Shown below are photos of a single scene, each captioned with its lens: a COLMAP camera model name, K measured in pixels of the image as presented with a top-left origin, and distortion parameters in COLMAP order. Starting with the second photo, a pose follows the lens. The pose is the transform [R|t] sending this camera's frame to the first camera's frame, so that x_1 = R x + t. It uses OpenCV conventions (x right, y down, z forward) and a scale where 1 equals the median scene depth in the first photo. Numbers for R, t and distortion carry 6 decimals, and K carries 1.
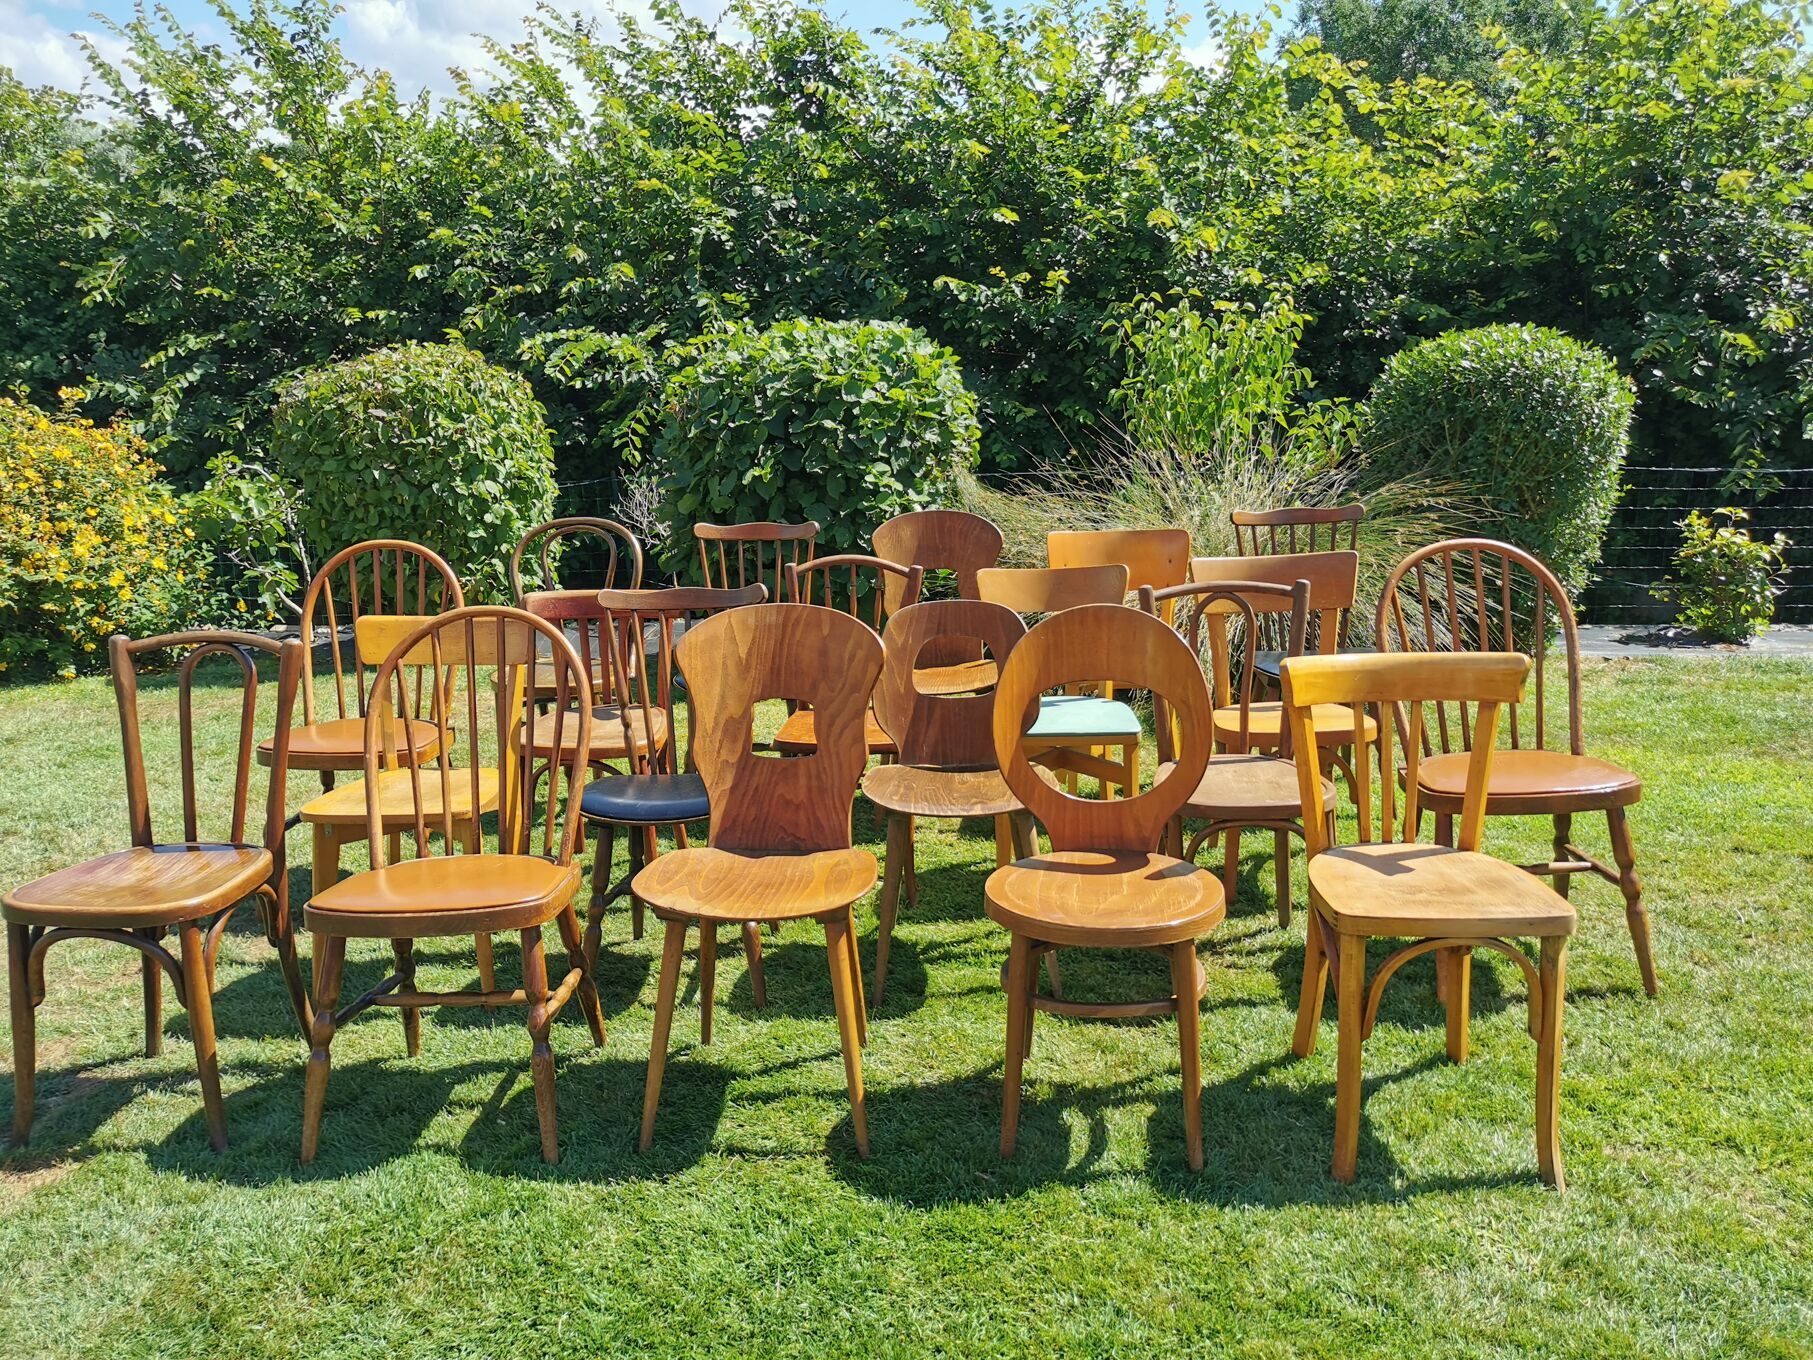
lens RADIAL K [[1402.9, 0, 914.1], [0, 1402.9, 678.7], [0, 0, 1]] dist [0.051744, -0.046666]
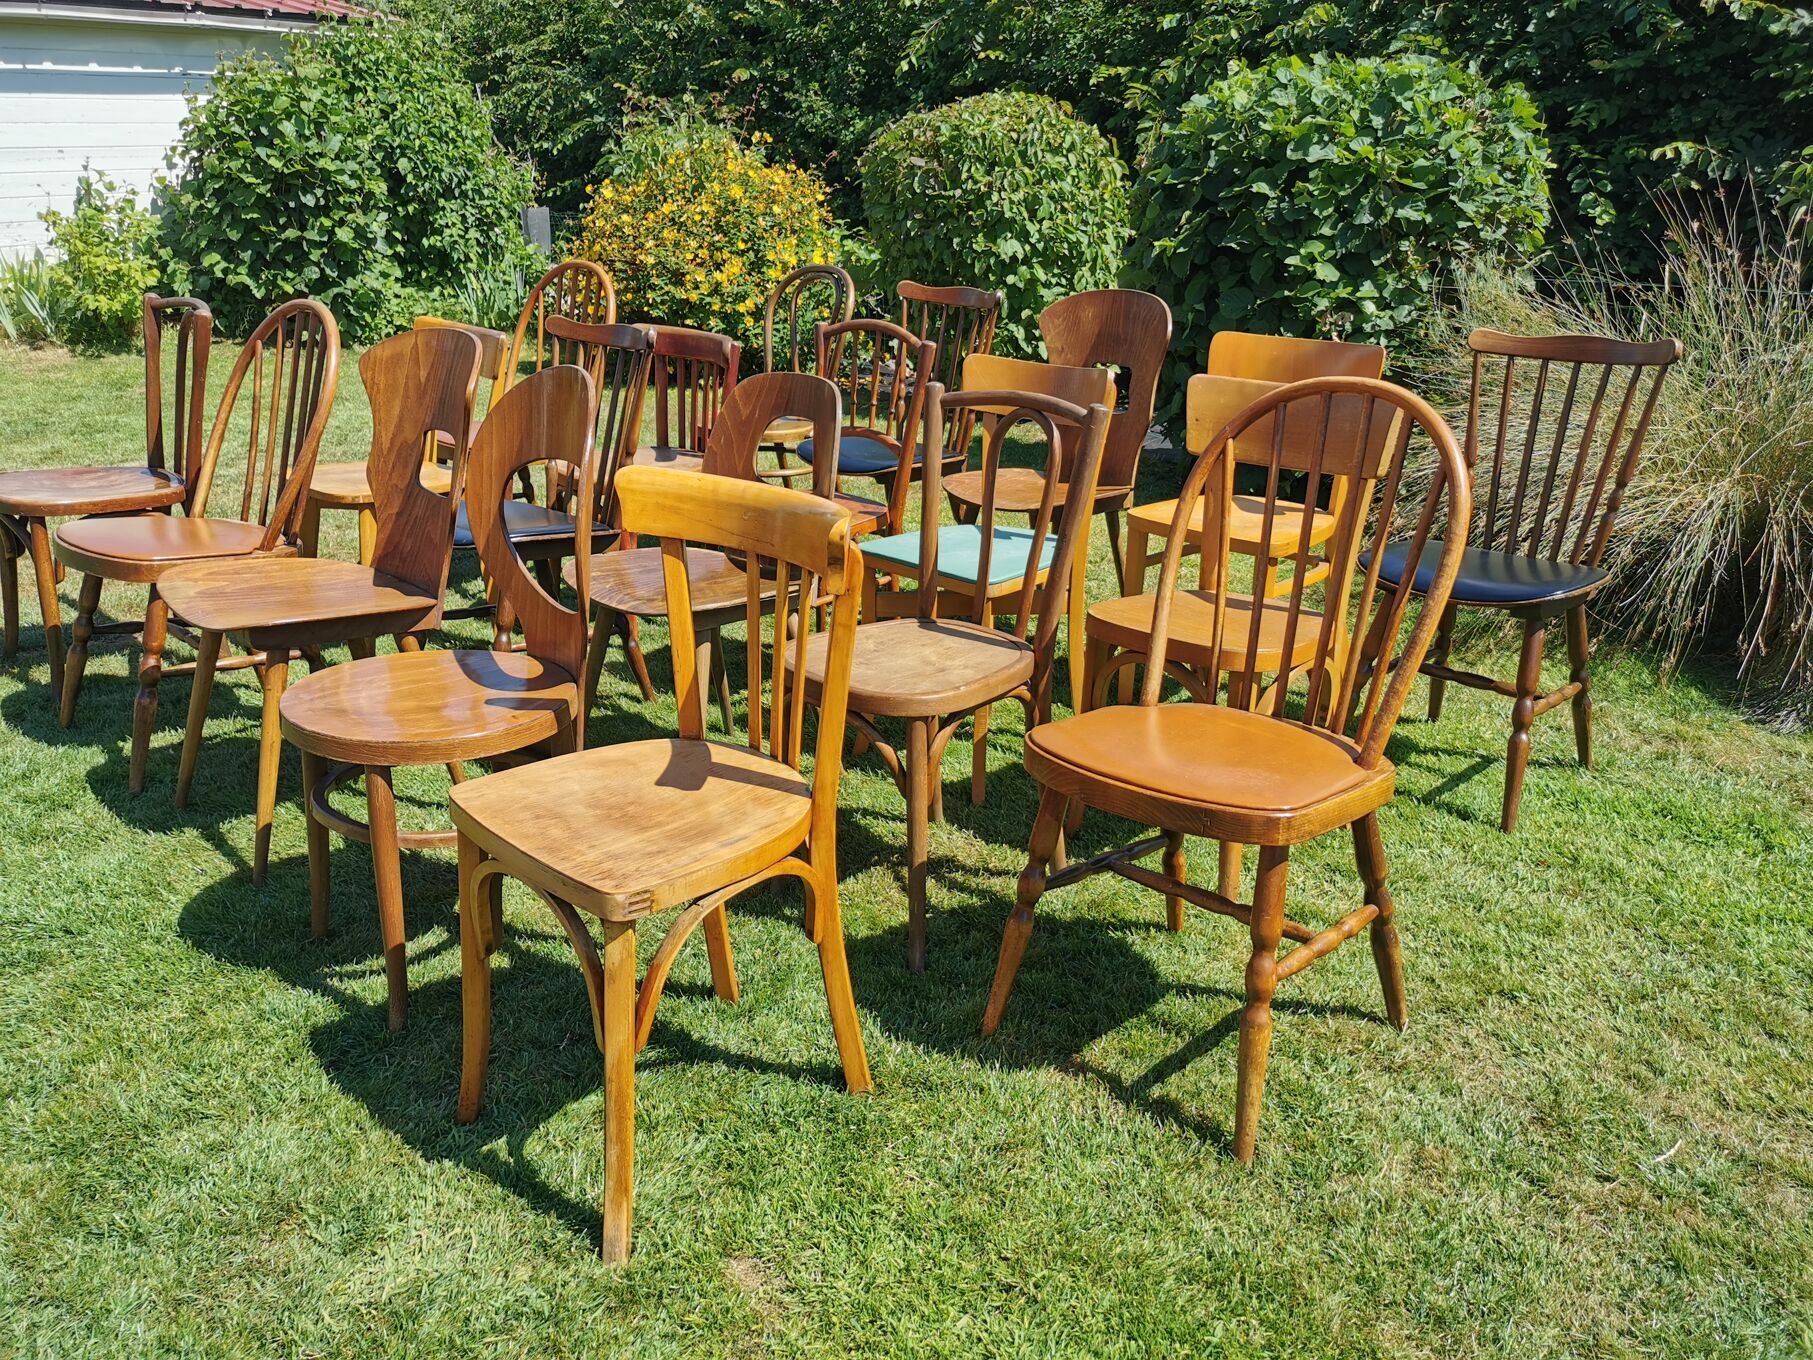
lens RADIAL K [[1402.9, 0, 906.3], [0, 1402.9, 680.6], [0, 0, 1]] dist [0.051744, -0.046666]
pose [[0.730682, 0.266298, -0.628641, 0.363429], [-0.176858, 0.963190, 0.202450, -0.034065], [0.659413, -0.036746, 0.750883, 0.226999]]
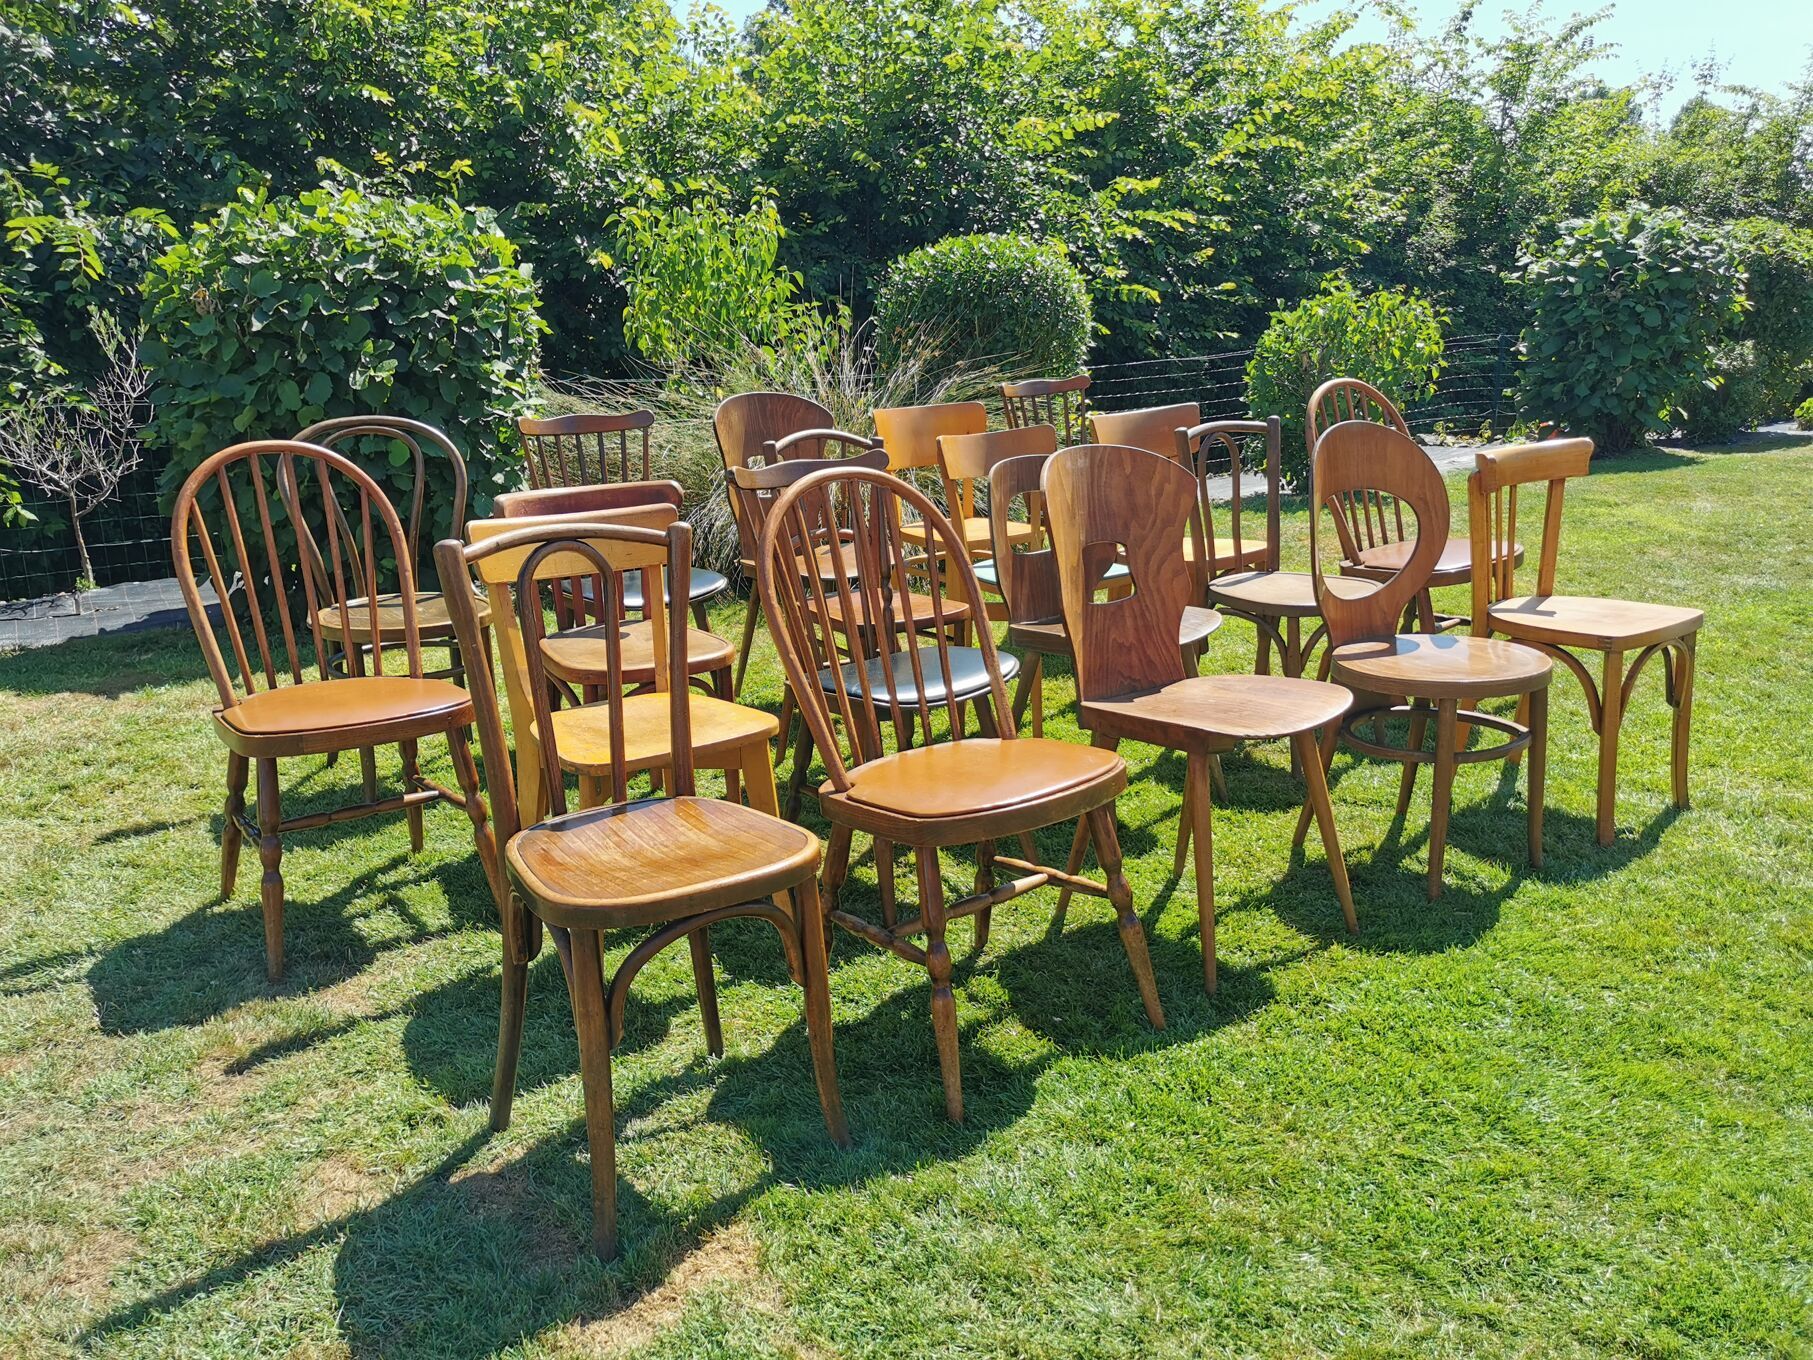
lens RADIAL K [[1402.9, 0, 912.4], [0, 1402.9, 685.3], [0, 0, 1]] dist [0.051744, -0.046666]
pose [[0.777384, -0.152903, 0.610160, -0.375970], [0.129369, 0.988134, 0.082796, 0.006596], [-0.615580, 0.014571, 0.787940, 0.146269]]
